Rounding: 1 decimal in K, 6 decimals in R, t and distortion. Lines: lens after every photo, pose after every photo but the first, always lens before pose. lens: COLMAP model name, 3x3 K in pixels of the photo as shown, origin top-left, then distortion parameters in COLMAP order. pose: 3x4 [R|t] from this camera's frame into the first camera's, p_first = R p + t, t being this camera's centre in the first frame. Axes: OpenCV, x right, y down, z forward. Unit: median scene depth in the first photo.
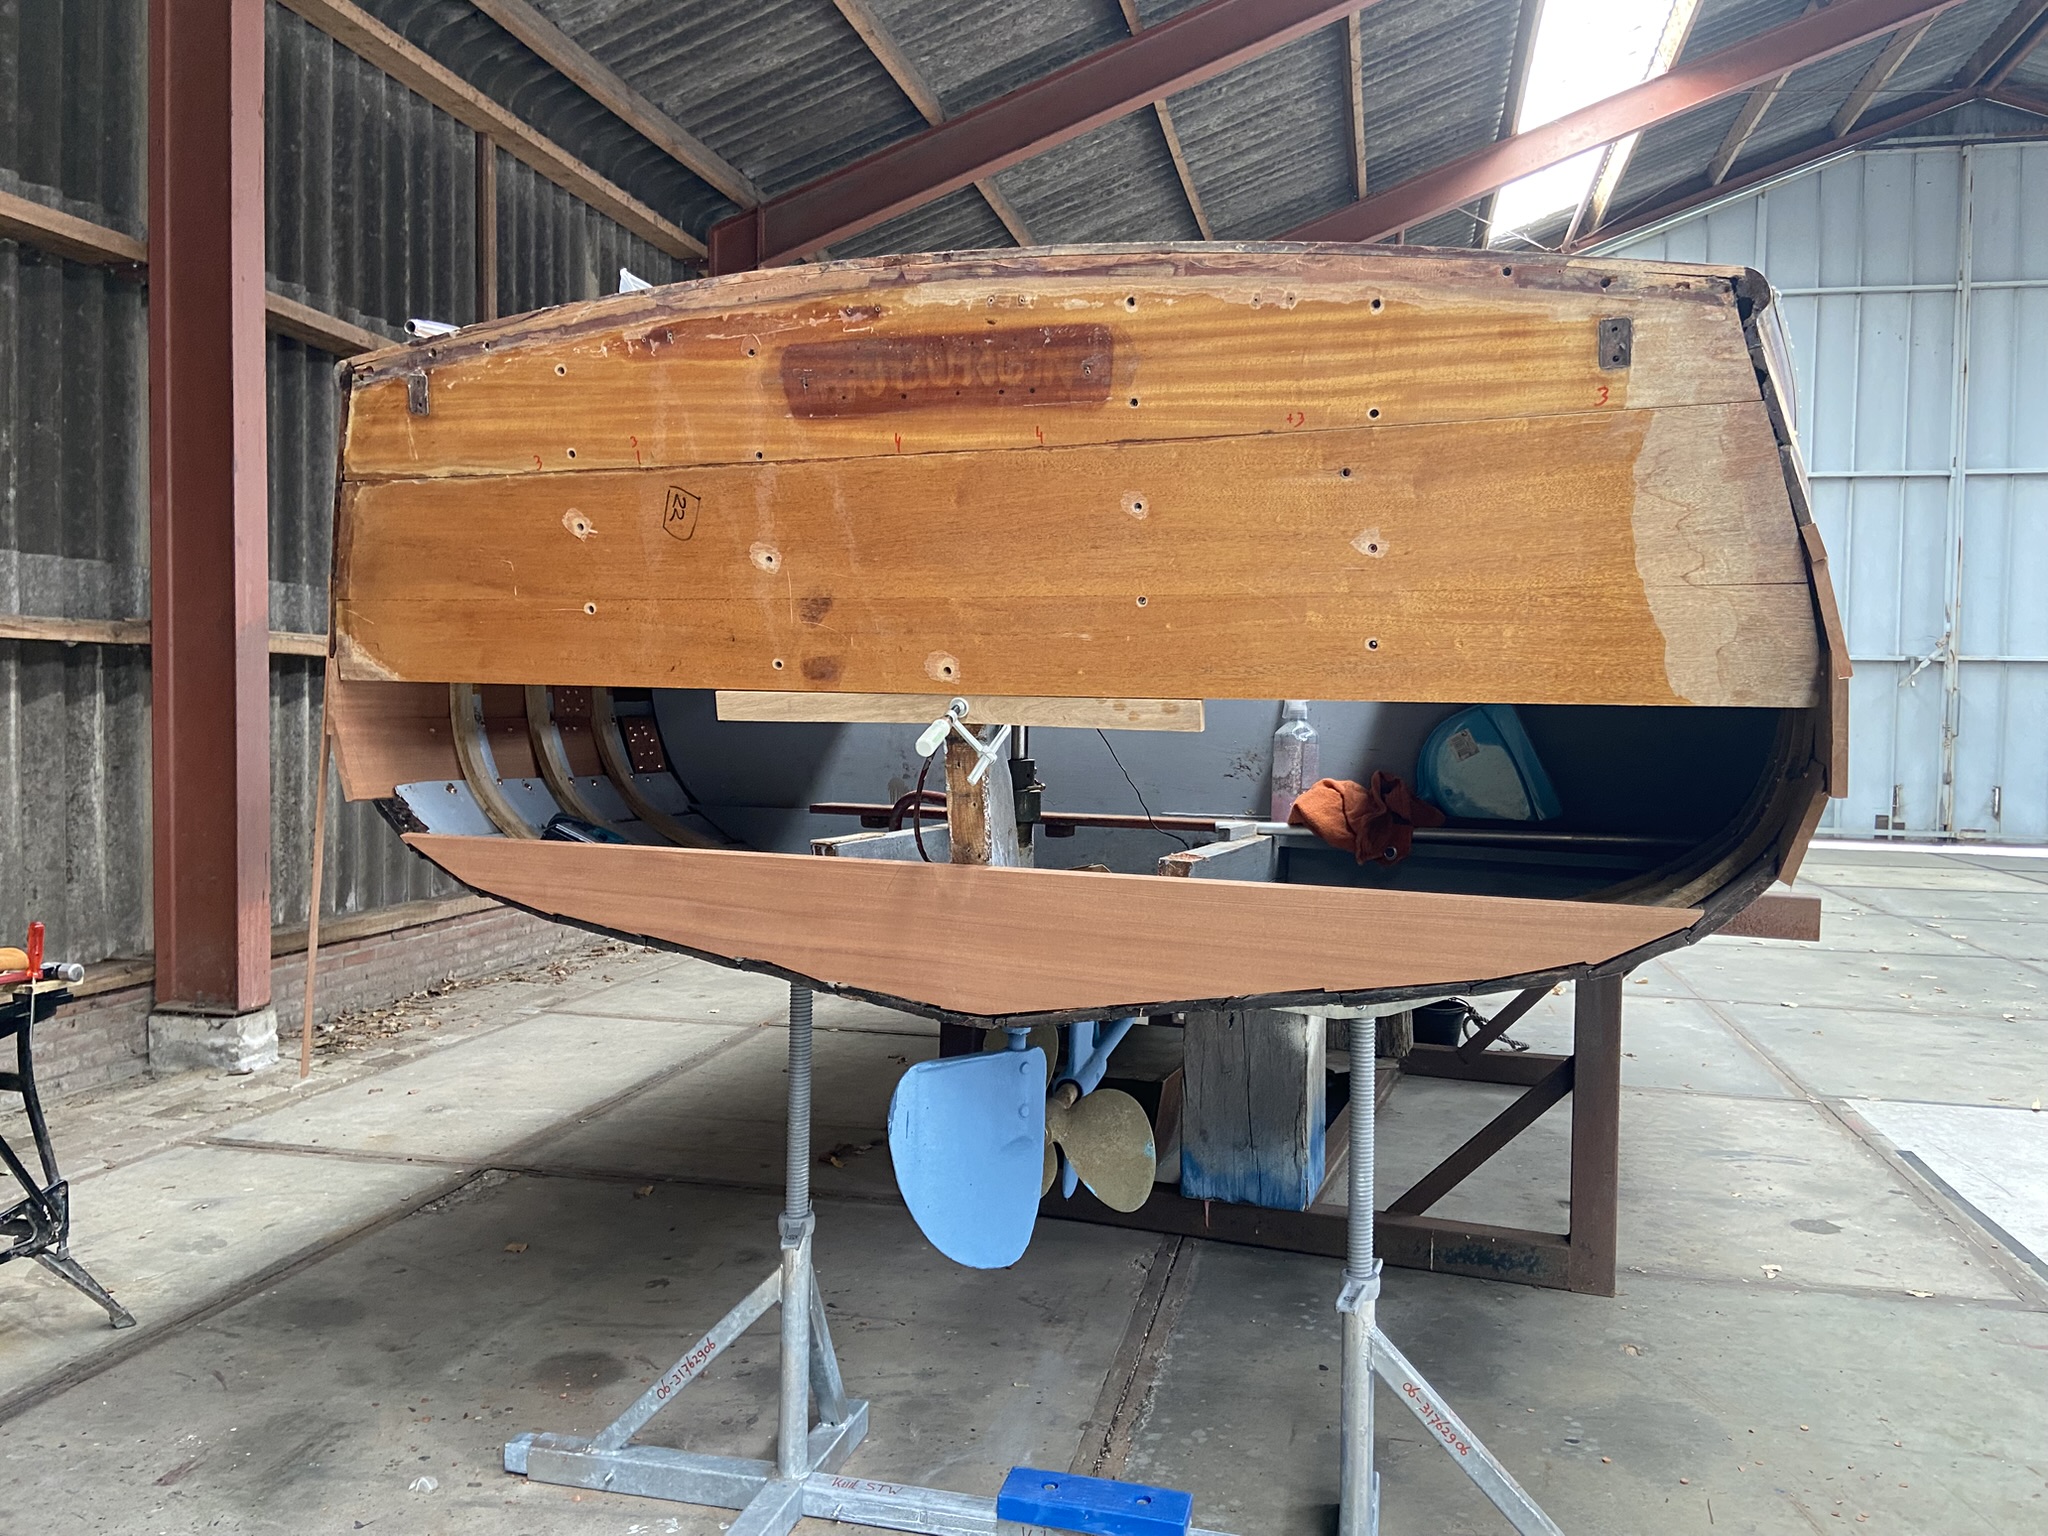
lens RADIAL K [[1508.2, 0, 1015.0], [0, 1508.2, 770.1], [0, 0, 1]] dist [0.120512, -0.164086]
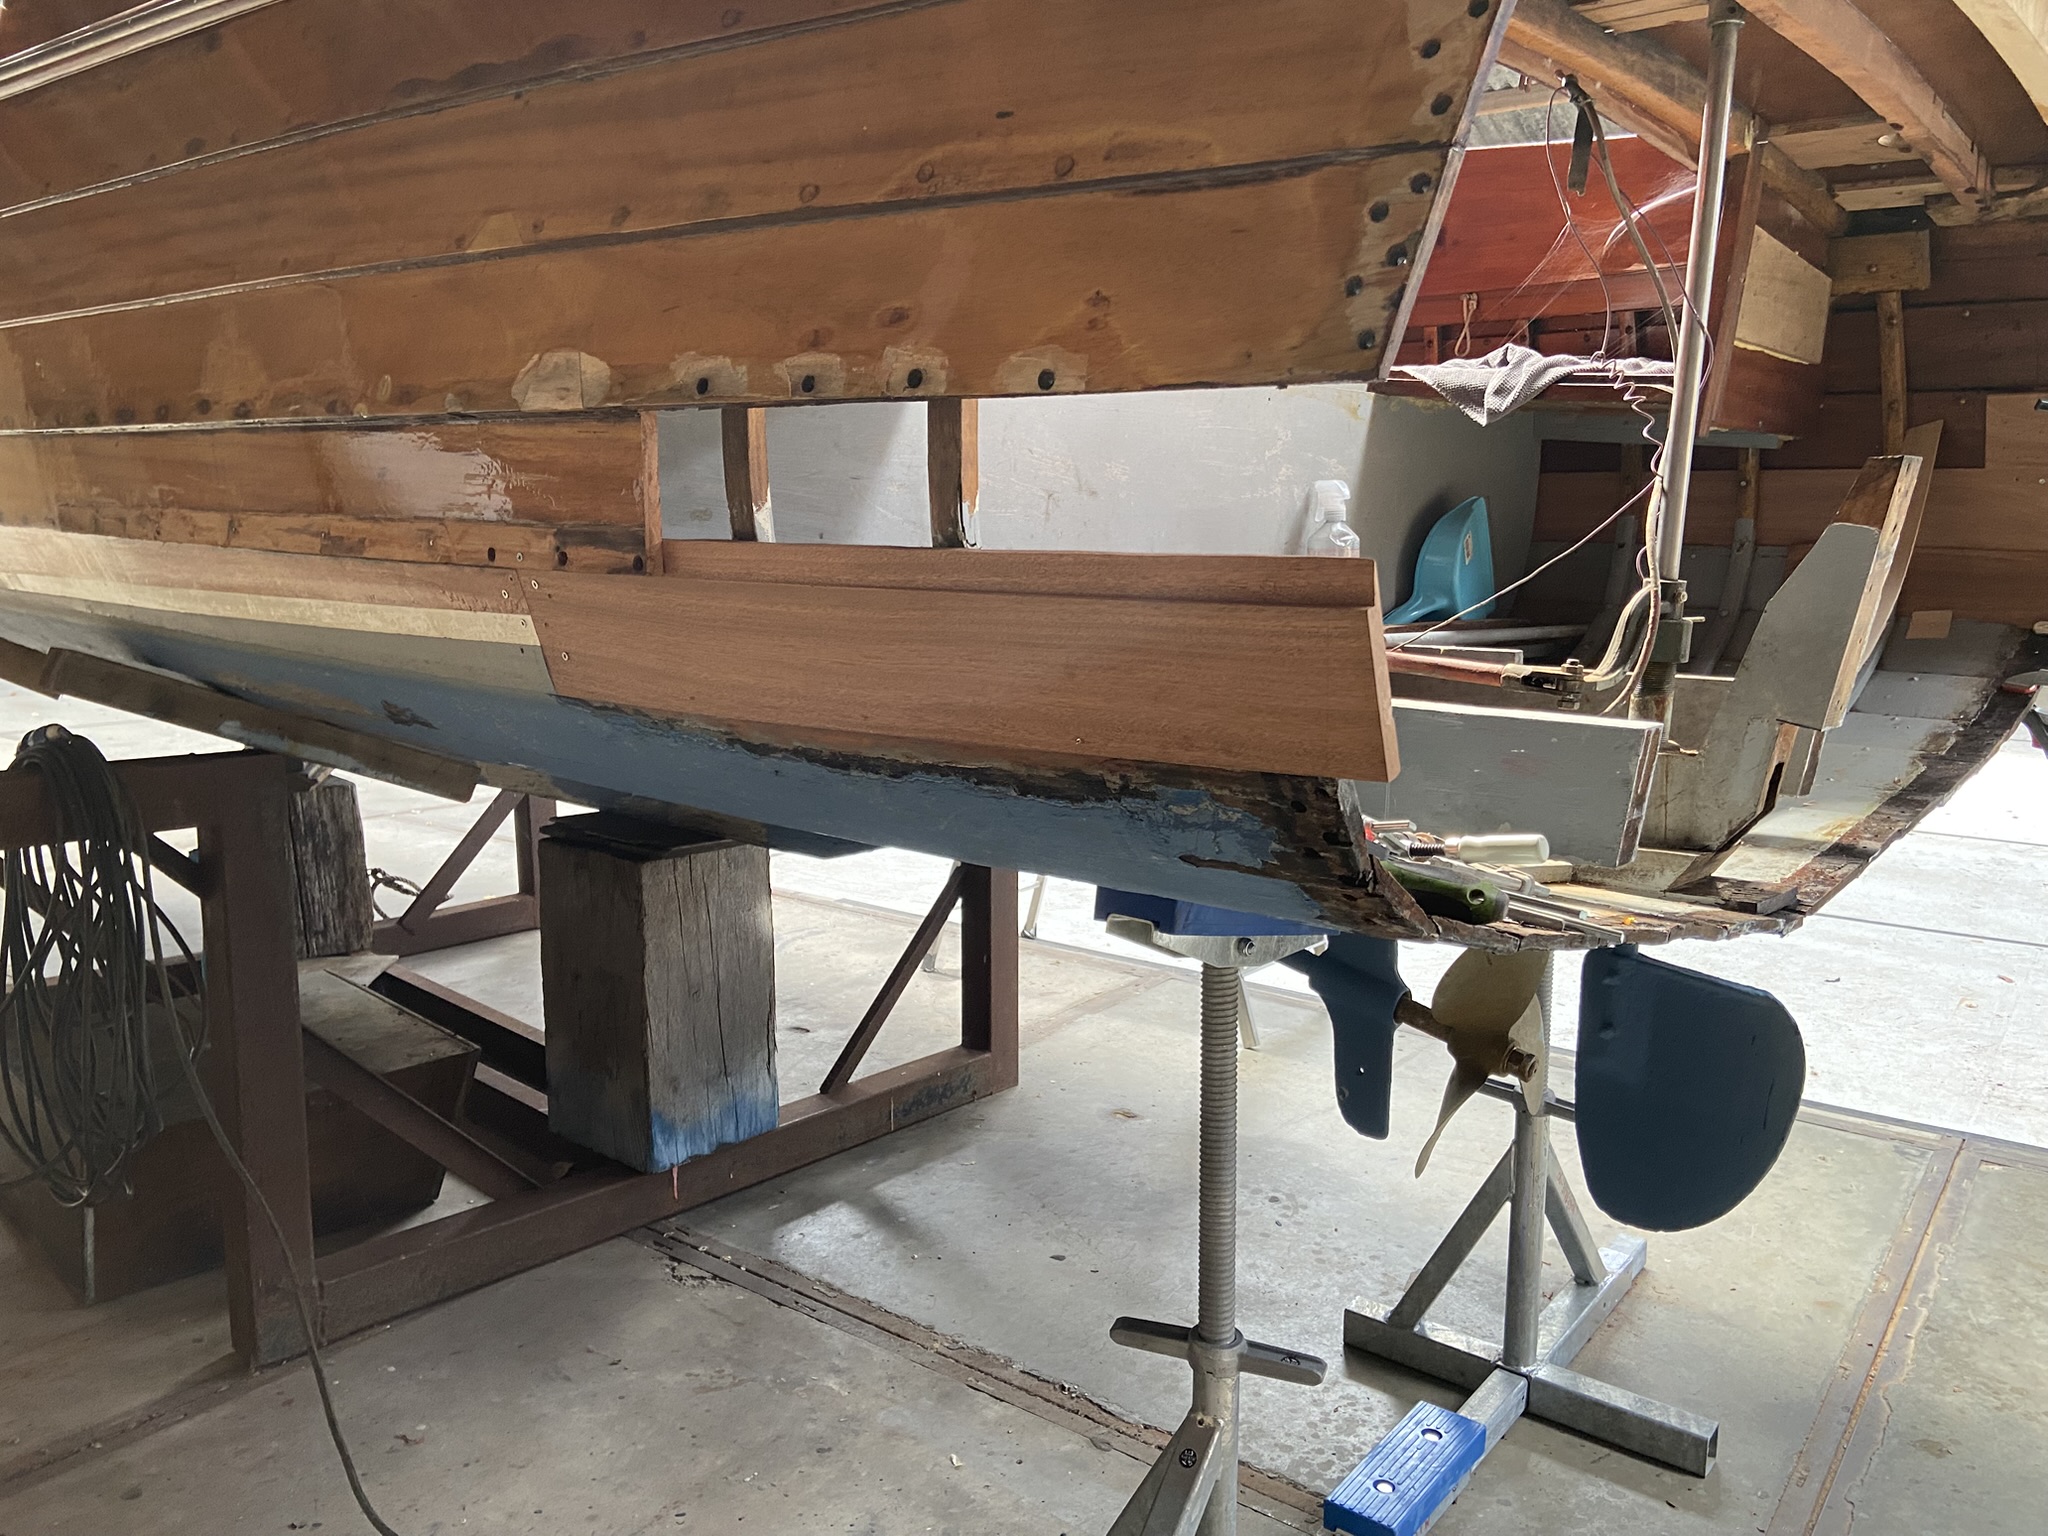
lens RADIAL K [[1508.2, 0, 1015.0], [0, 1508.2, 770.1], [0, 0, 1]] dist [0.120512, -0.164086]
pose [[0.397706, -0.154418, 0.904425, -0.461791], [0.026501, 0.987258, 0.156907, -0.023255], [-0.917130, -0.038434, 0.396730, 0.563825]]
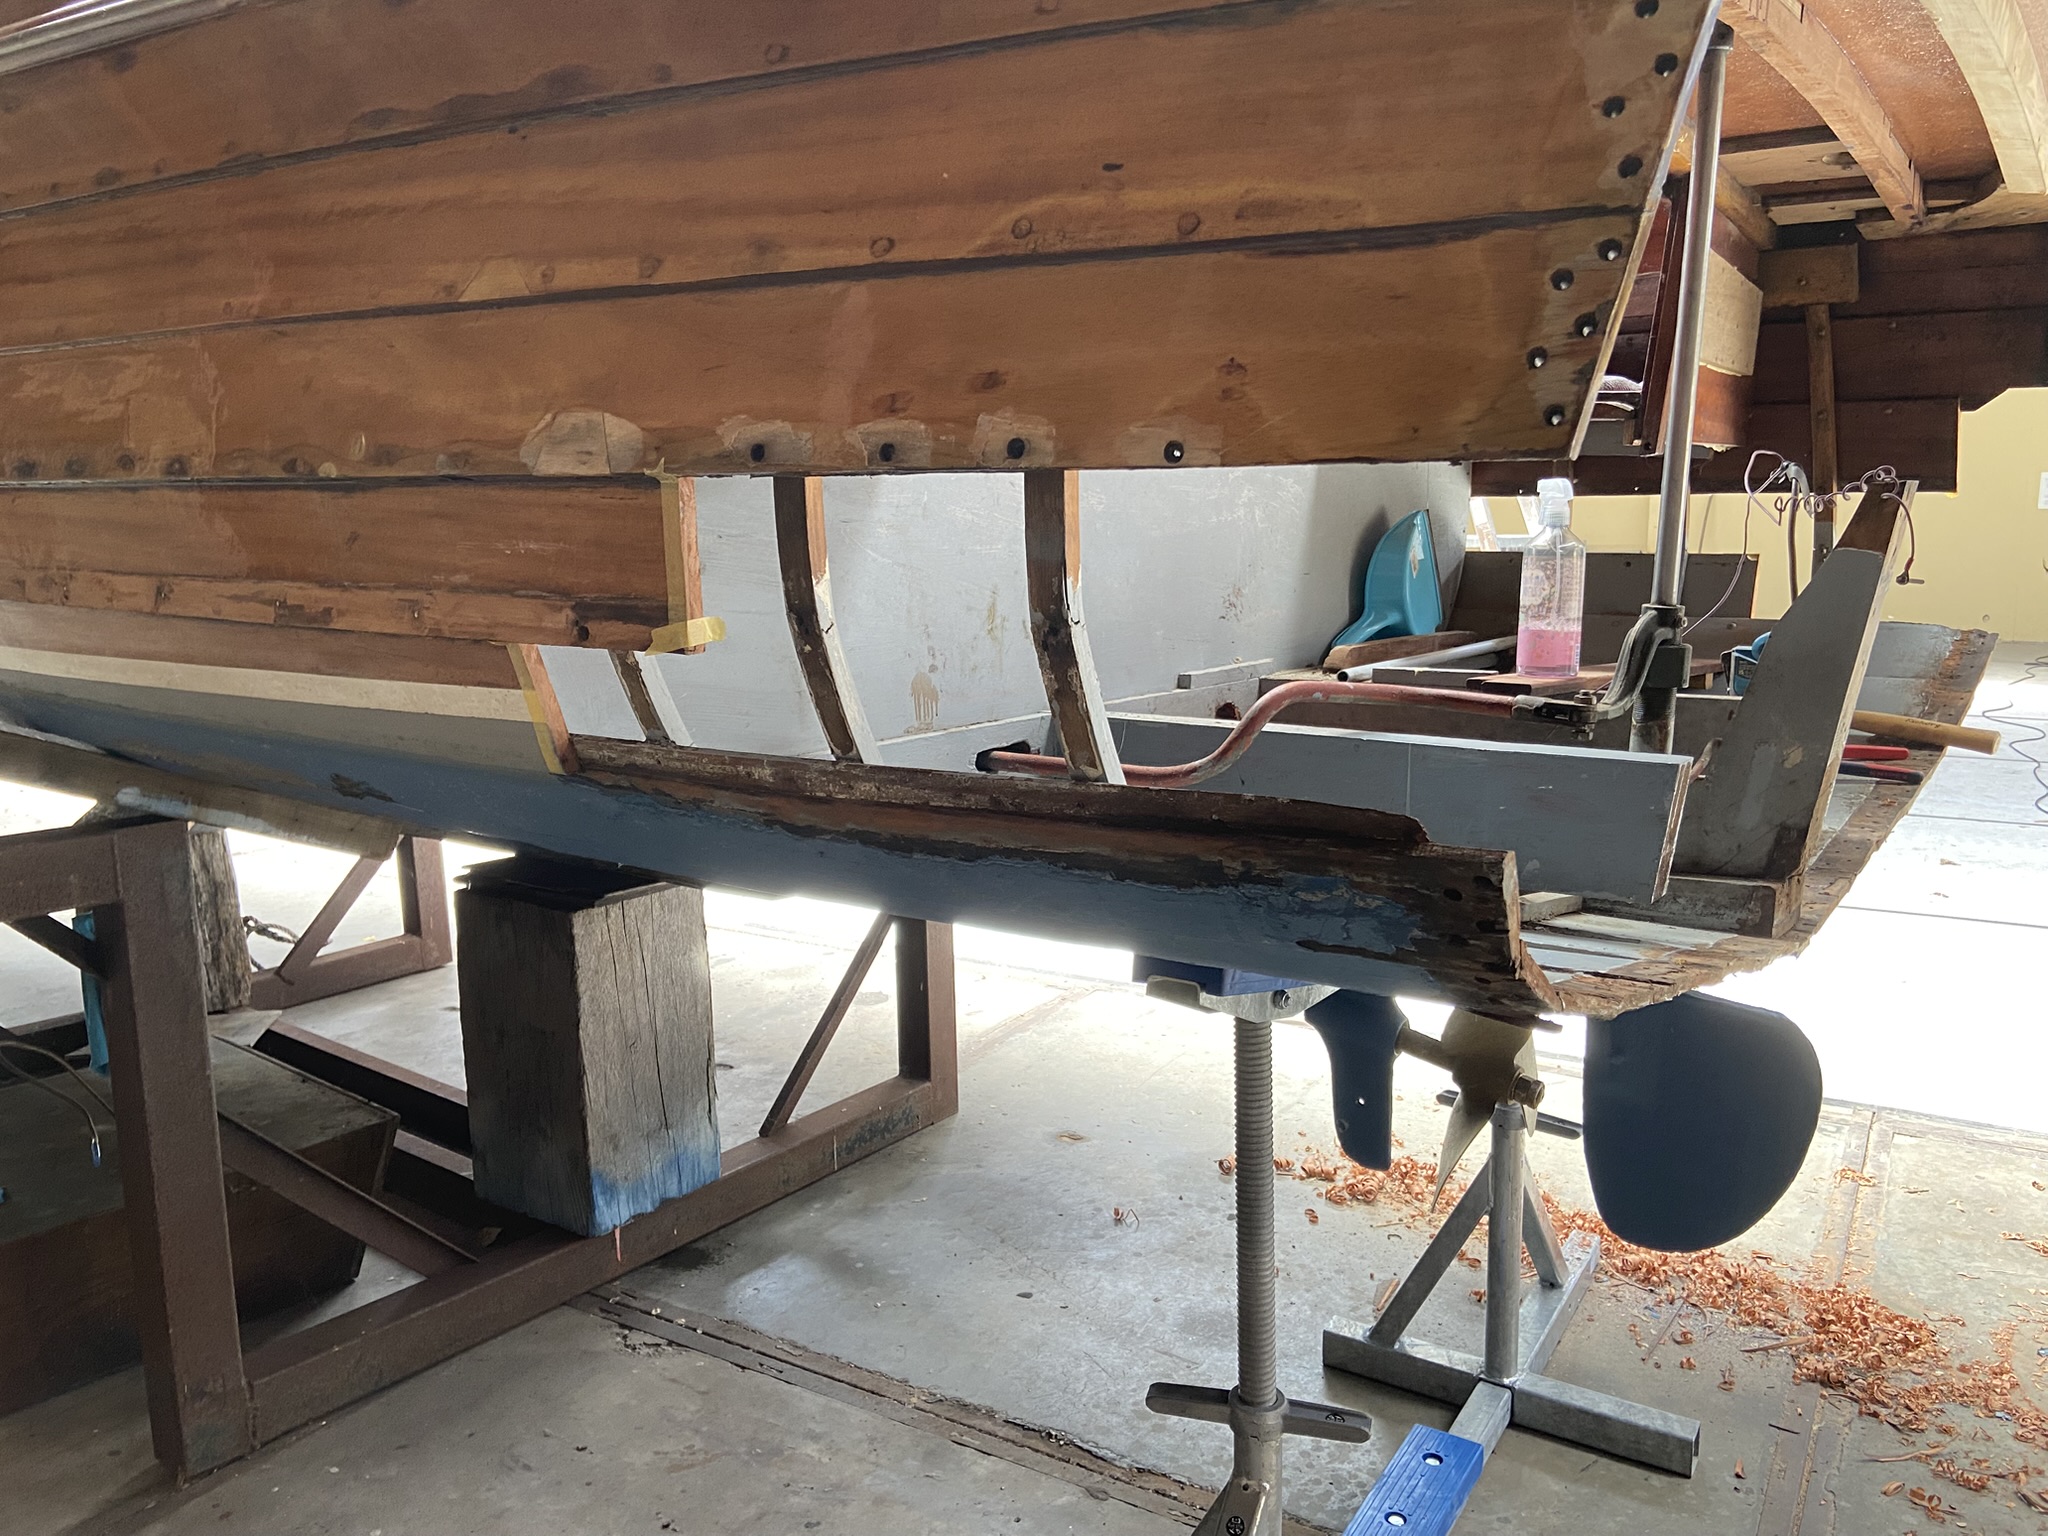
lens RADIAL K [[1508.2, 0, 1015.0], [0, 1508.2, 770.1], [0, 0, 1]] dist [0.120512, -0.164086]
pose [[0.303062, -0.173413, 0.937060, -0.457957], [0.048763, 0.984838, 0.166484, -0.038984], [-0.951722, -0.004761, 0.306923, 0.611556]]
